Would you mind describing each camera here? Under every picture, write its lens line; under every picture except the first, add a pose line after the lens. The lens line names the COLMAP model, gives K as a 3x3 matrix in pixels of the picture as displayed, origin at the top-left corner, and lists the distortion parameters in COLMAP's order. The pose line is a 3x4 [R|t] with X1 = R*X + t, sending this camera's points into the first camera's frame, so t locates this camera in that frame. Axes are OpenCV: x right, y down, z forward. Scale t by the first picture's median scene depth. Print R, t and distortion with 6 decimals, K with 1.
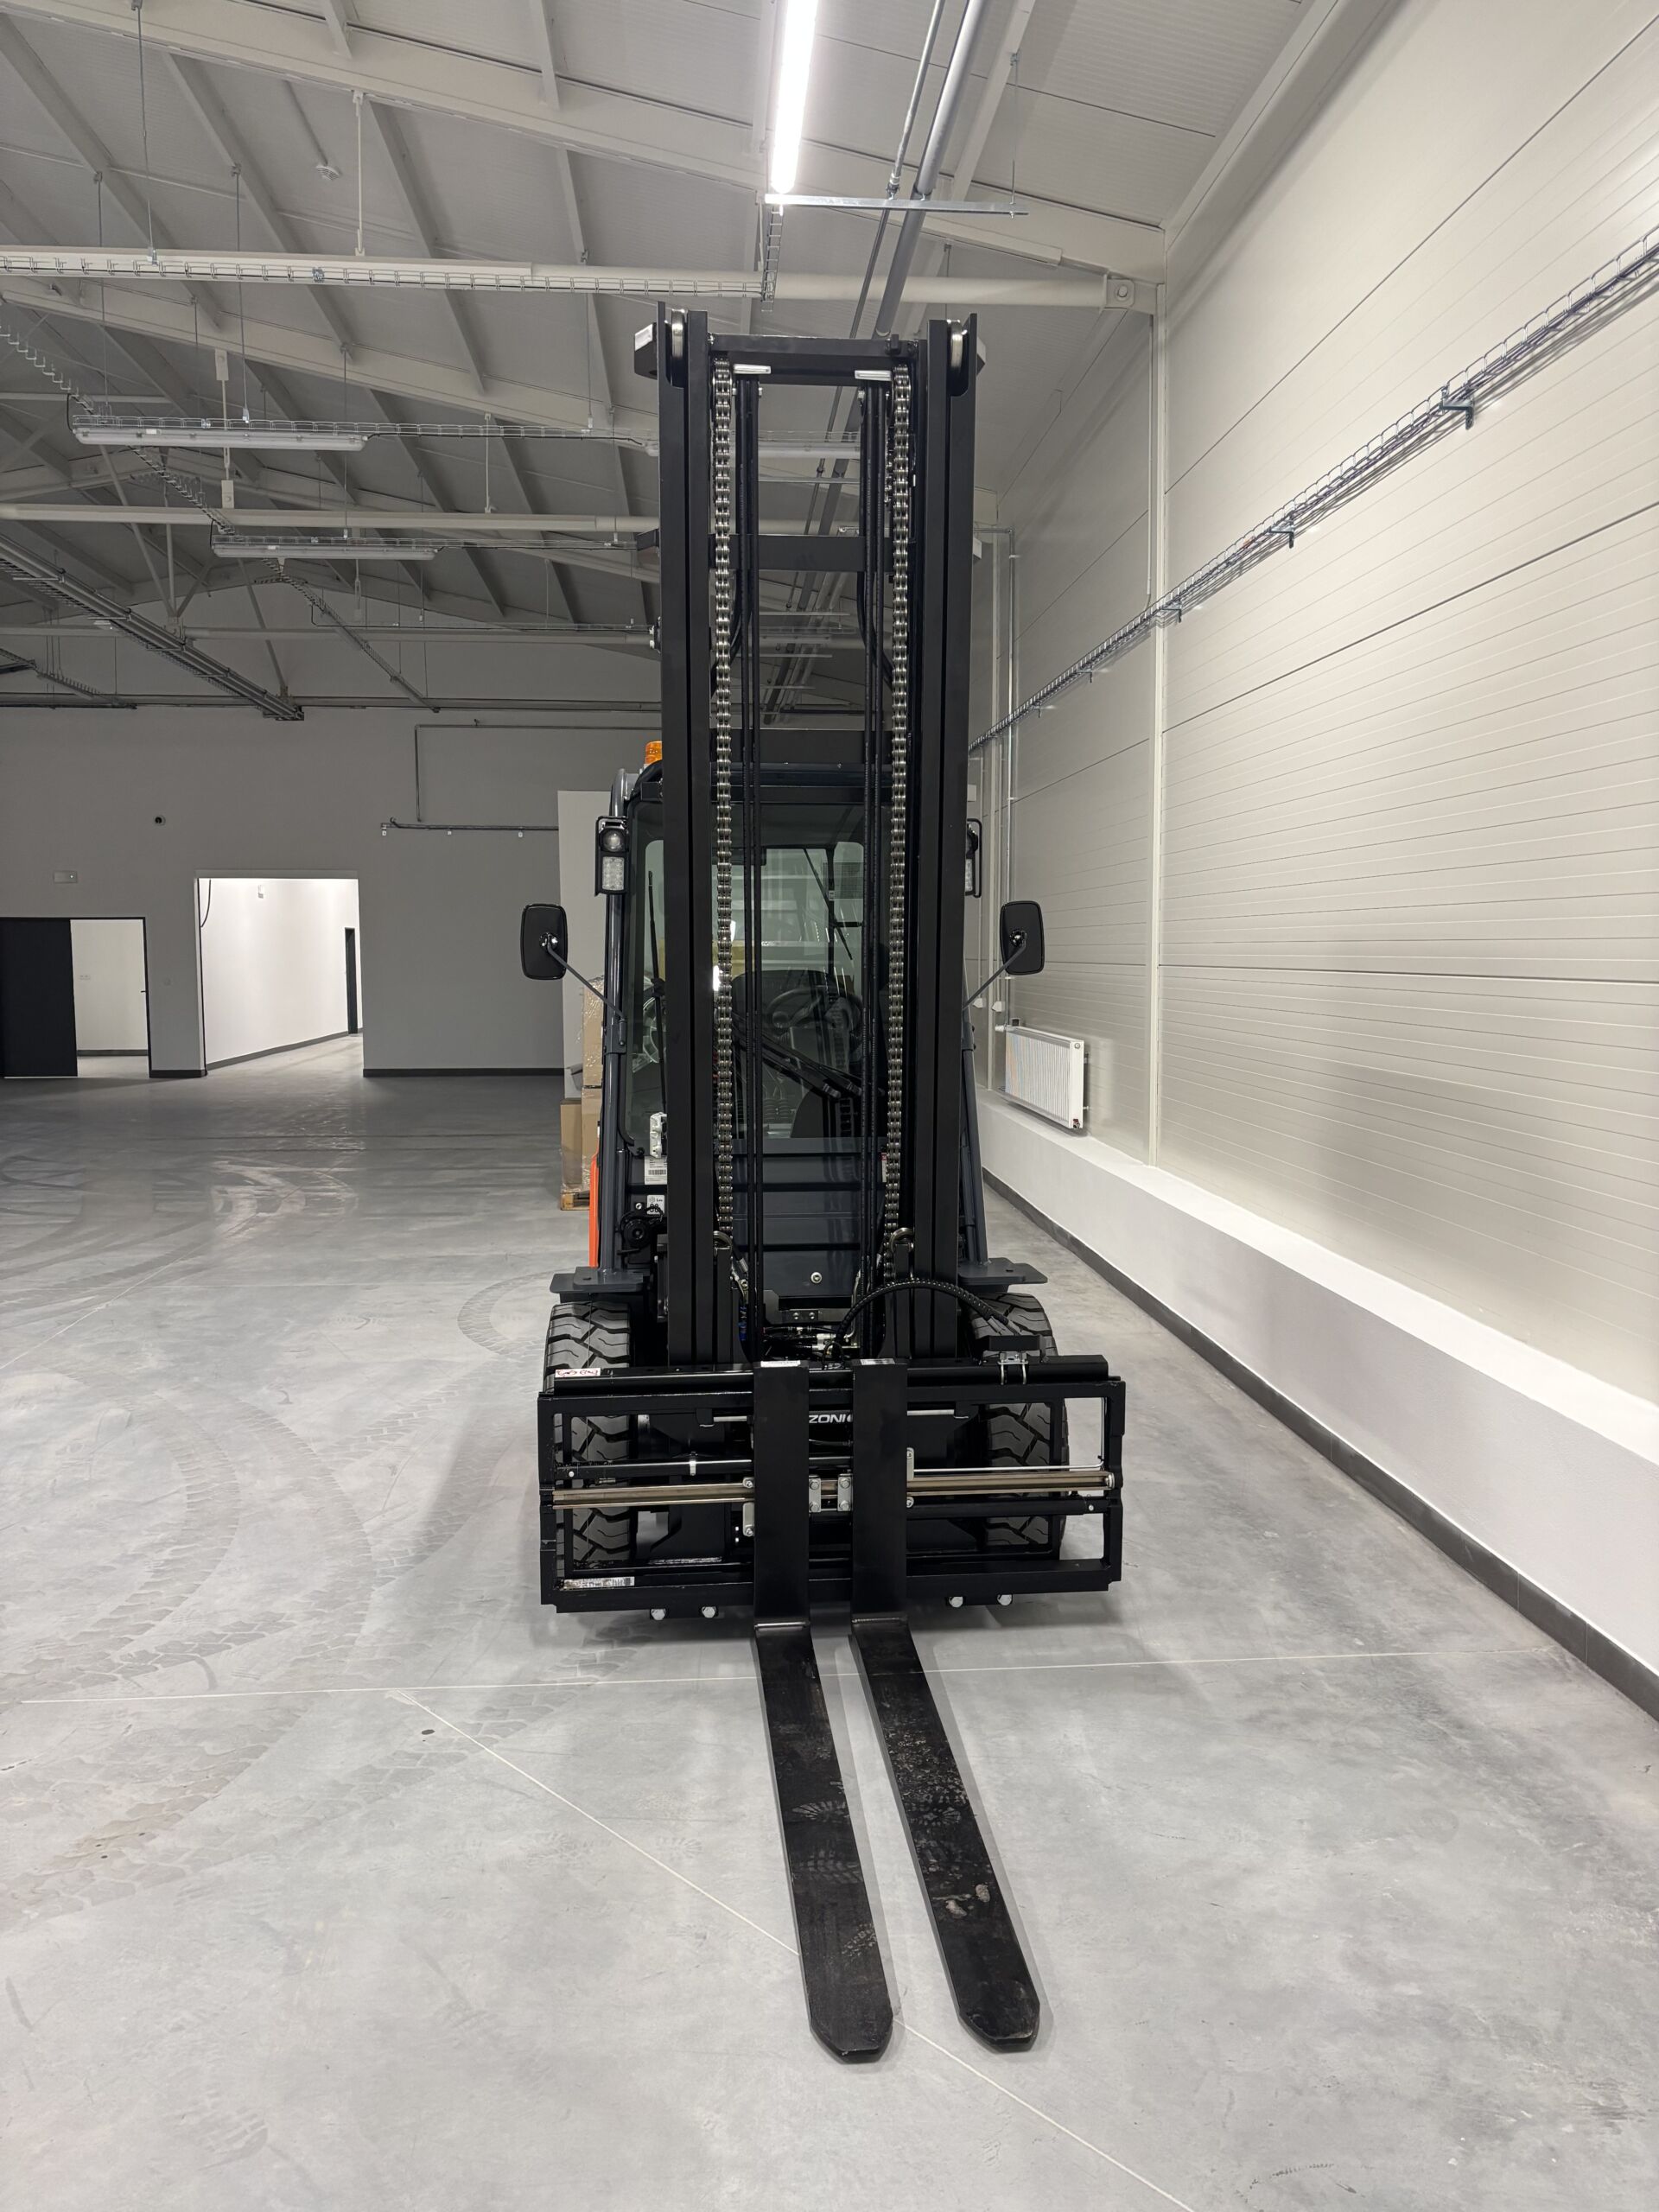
lens RADIAL K [[1664.2, 0, 829.5], [0, 1664.2, 1106.0], [0, 0, 1]] dist [0.067531, -0.080252]
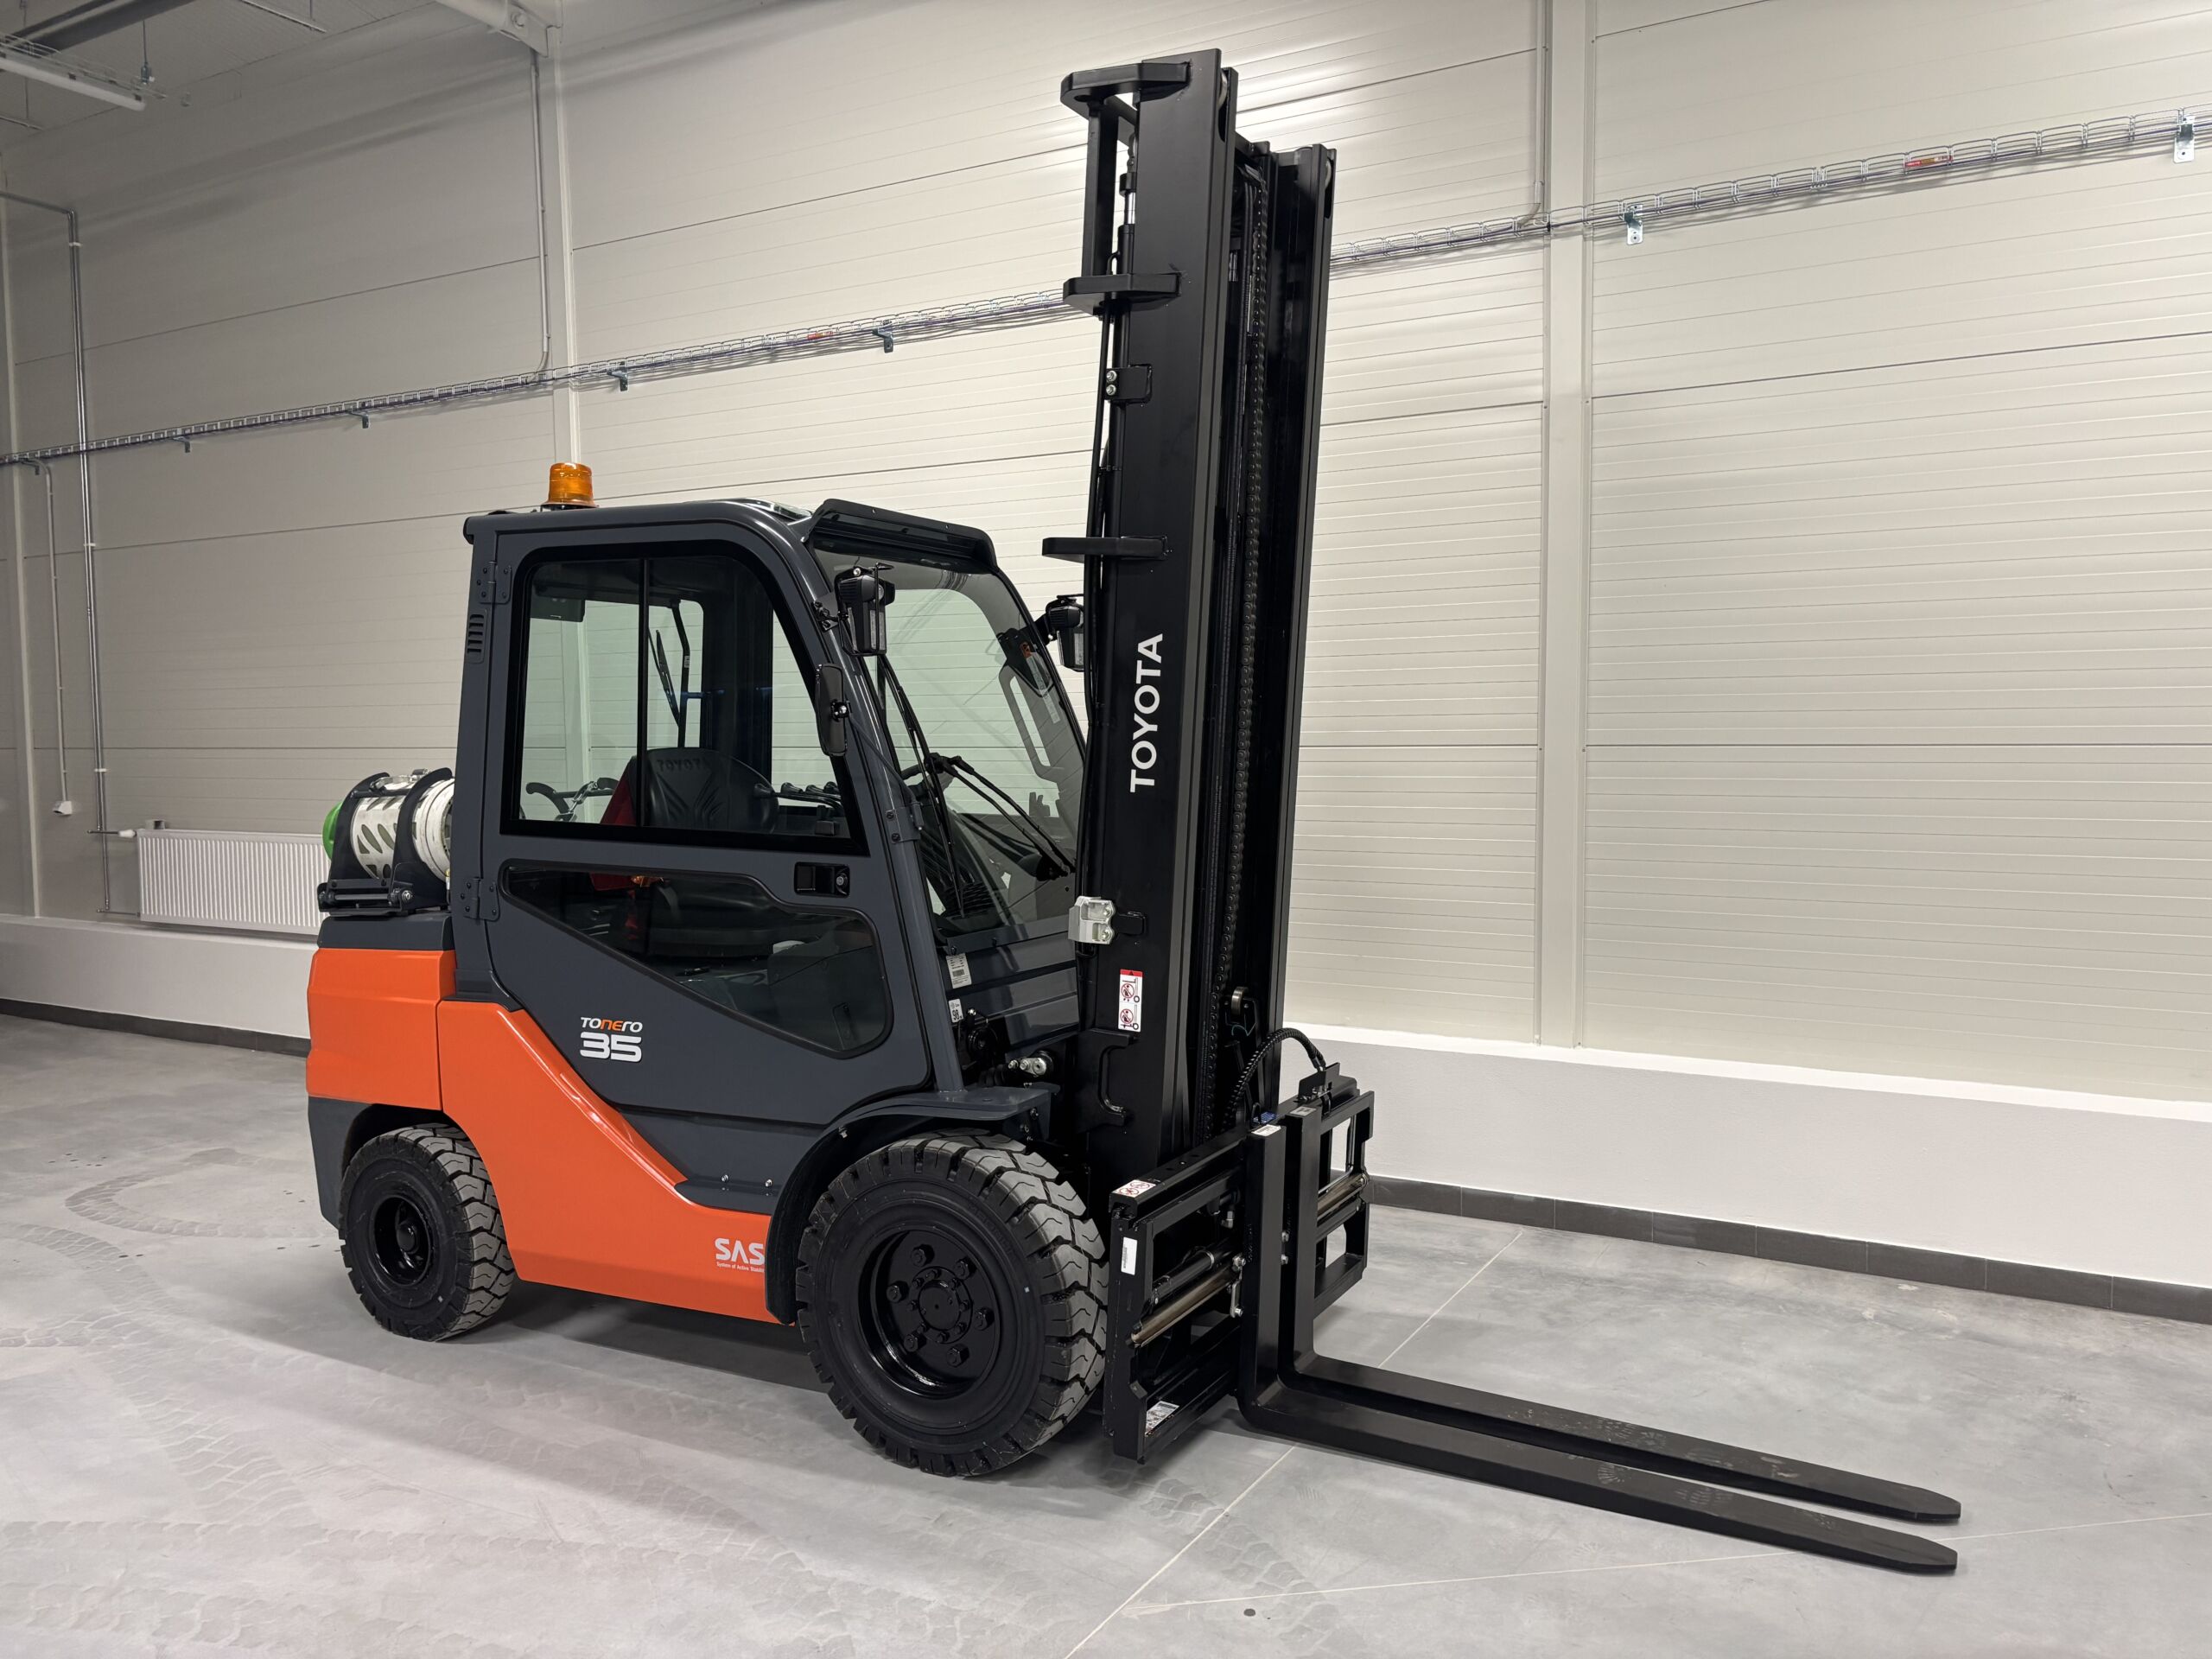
lens RADIAL K [[1664.2, 0, 1114.0], [0, 1664.2, 822.2], [0, 0, 1]] dist [0.067531, -0.080252]
pose [[0.561833, -0.052385, 0.825591, -0.863631], [0.086571, 0.996236, 0.004299, -0.040426], [-0.822709, 0.069056, 0.564253, 0.474567]]
